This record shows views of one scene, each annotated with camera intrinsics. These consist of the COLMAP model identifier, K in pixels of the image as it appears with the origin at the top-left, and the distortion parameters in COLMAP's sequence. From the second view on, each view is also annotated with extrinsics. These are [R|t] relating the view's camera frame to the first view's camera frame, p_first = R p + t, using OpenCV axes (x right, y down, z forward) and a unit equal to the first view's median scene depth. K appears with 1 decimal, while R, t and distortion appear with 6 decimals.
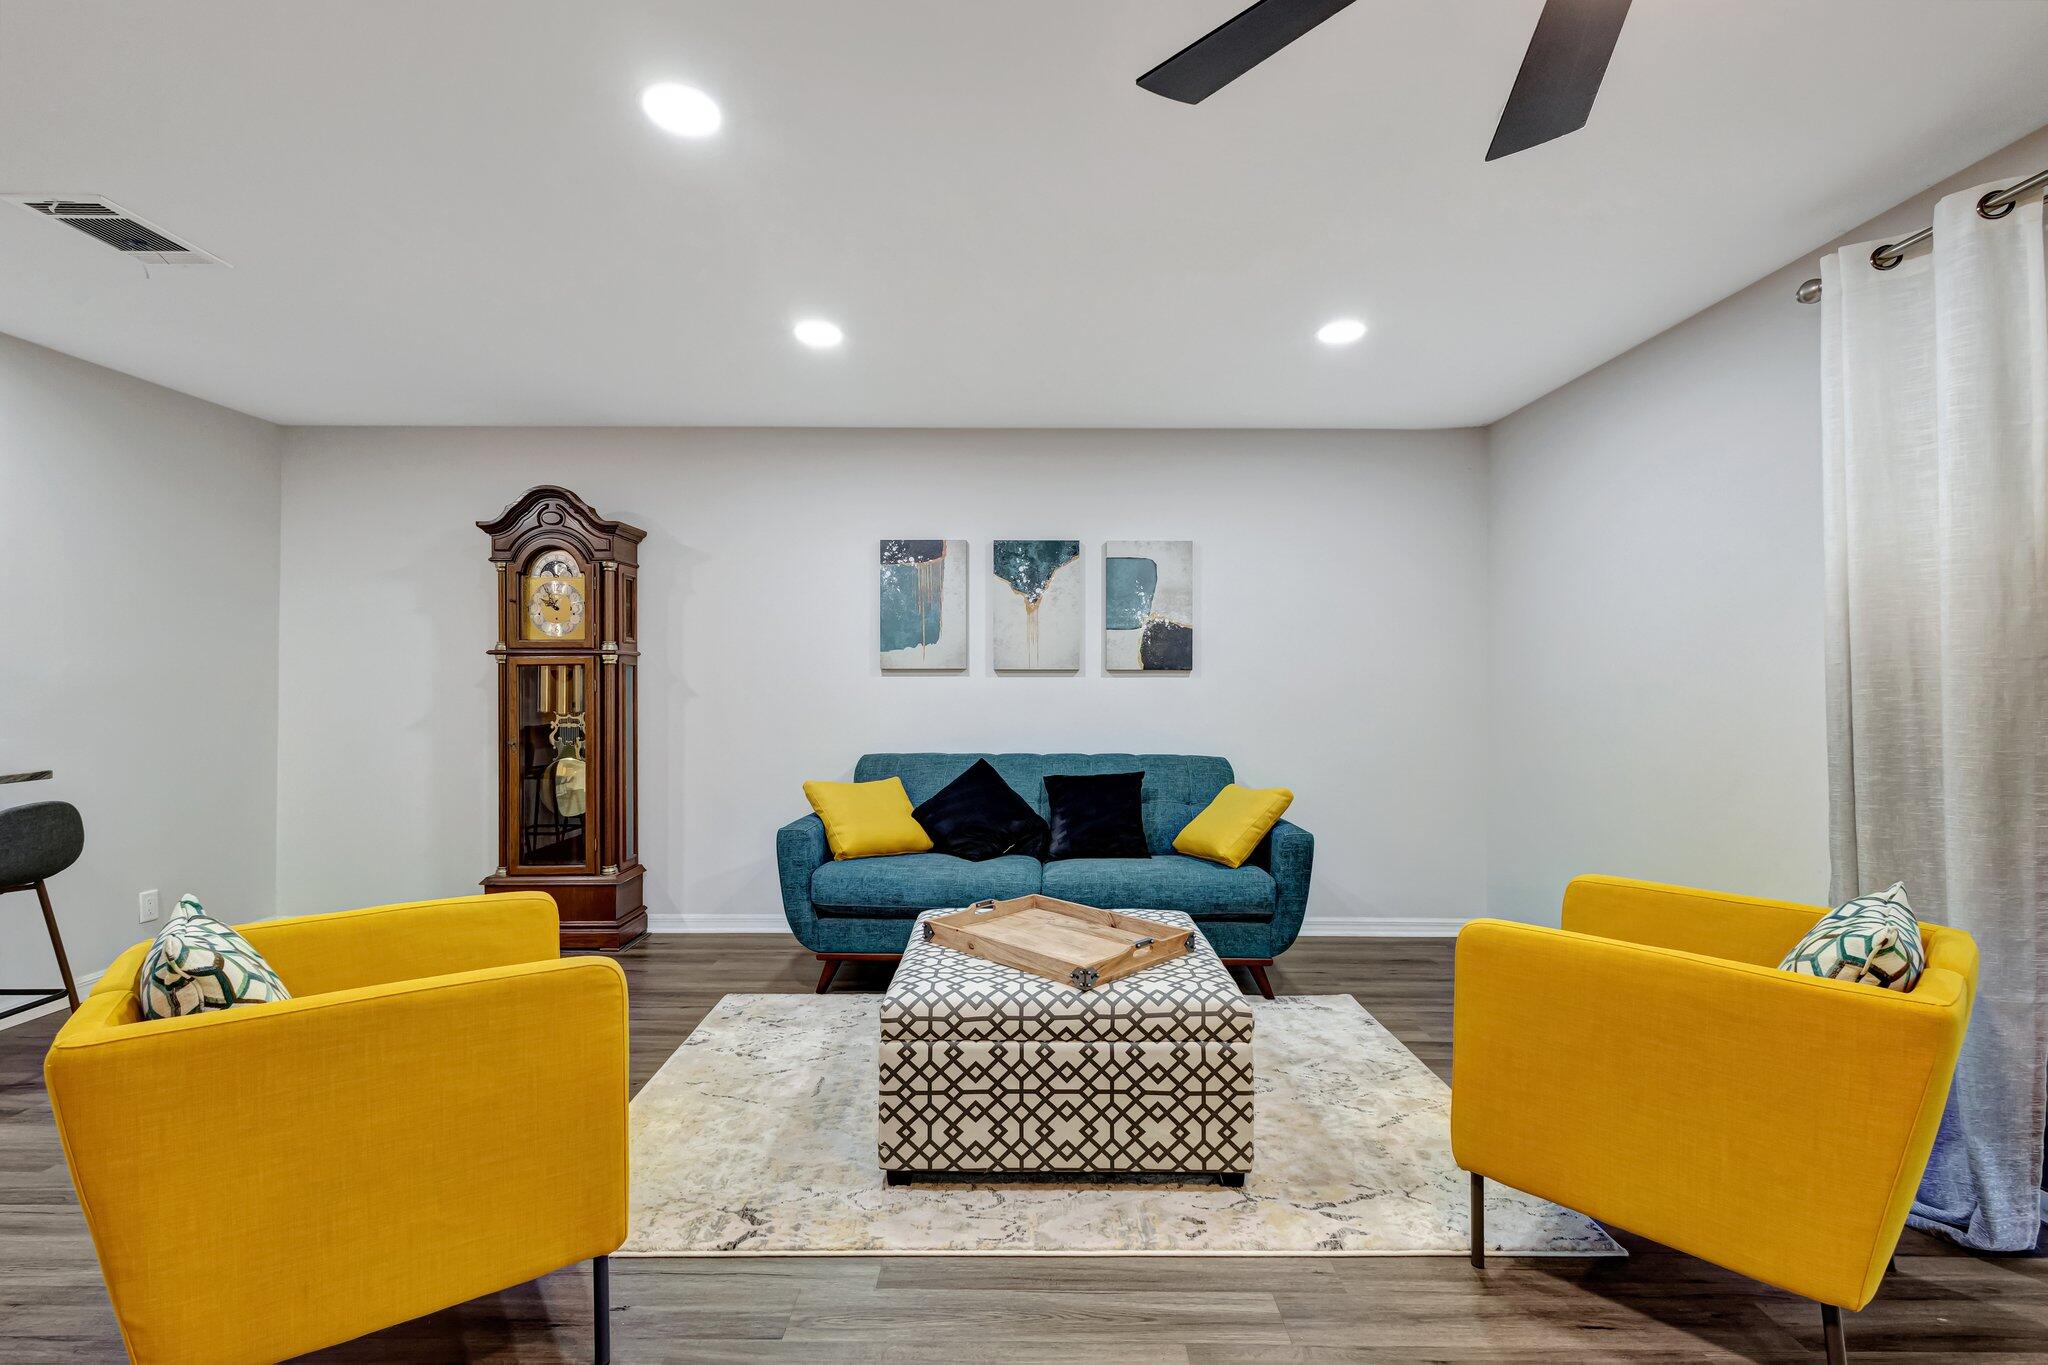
lens RADIAL K [[952.9, 0, 1028.6], [0, 952.9, 680.9], [0, 0, 1]] dist [0.020415, -0.009673]
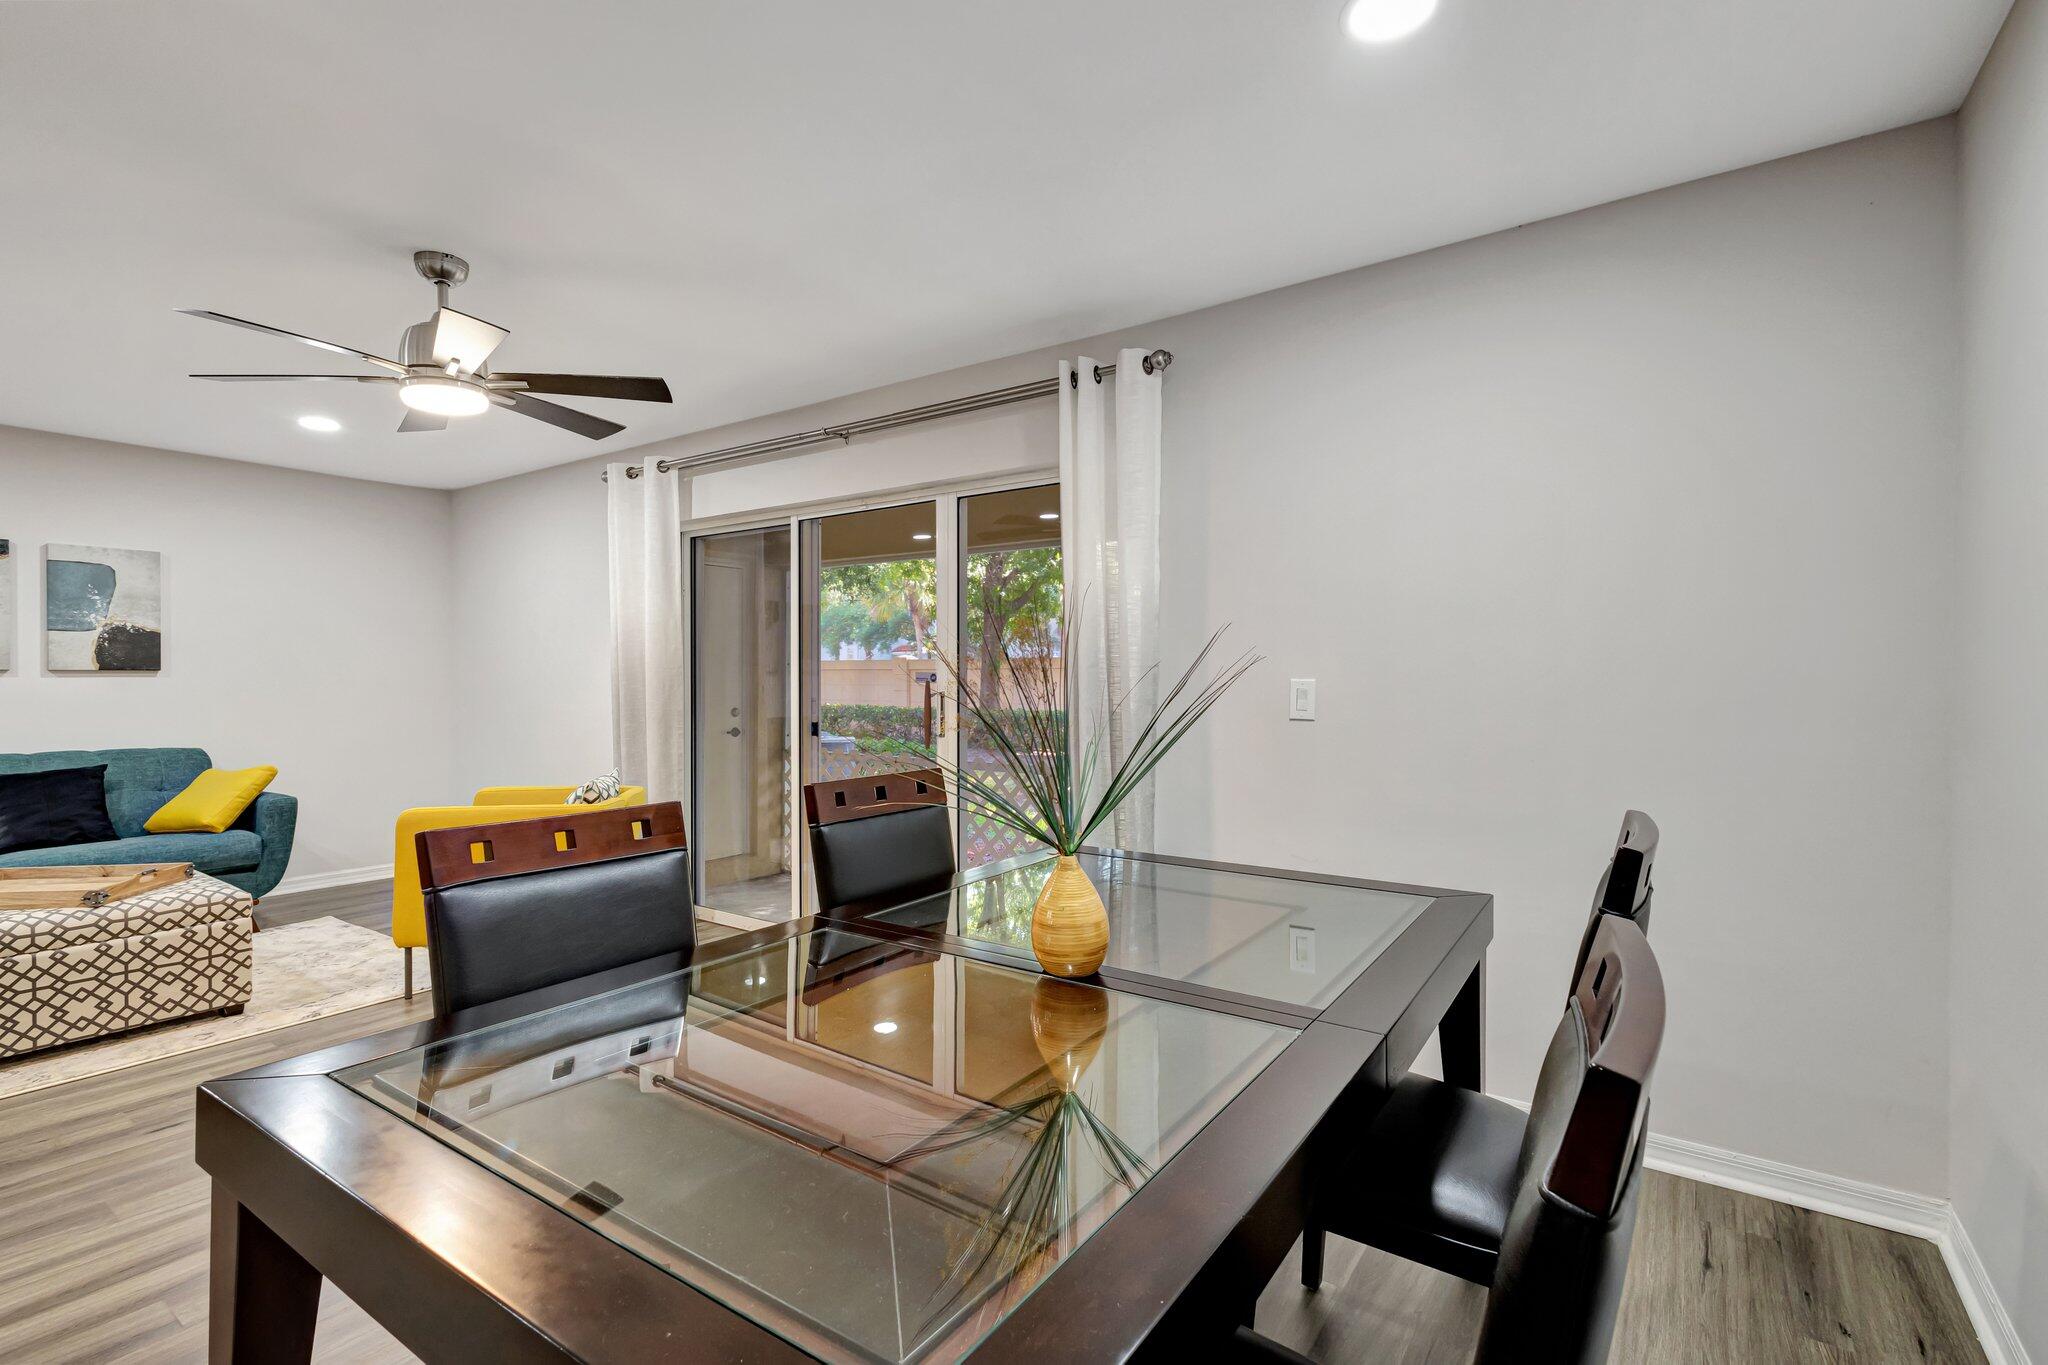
lens RADIAL K [[952.9, 0, 1028.6], [0, 952.9, 680.9], [0, 0, 1]] dist [0.020415, -0.009673]
pose [[0.585404, -0.005700, 0.810722, -0.278724], [0.004933, 0.999982, 0.003468, 0.003188], [-0.810727, 0.001969, 0.585422, -0.894962]]
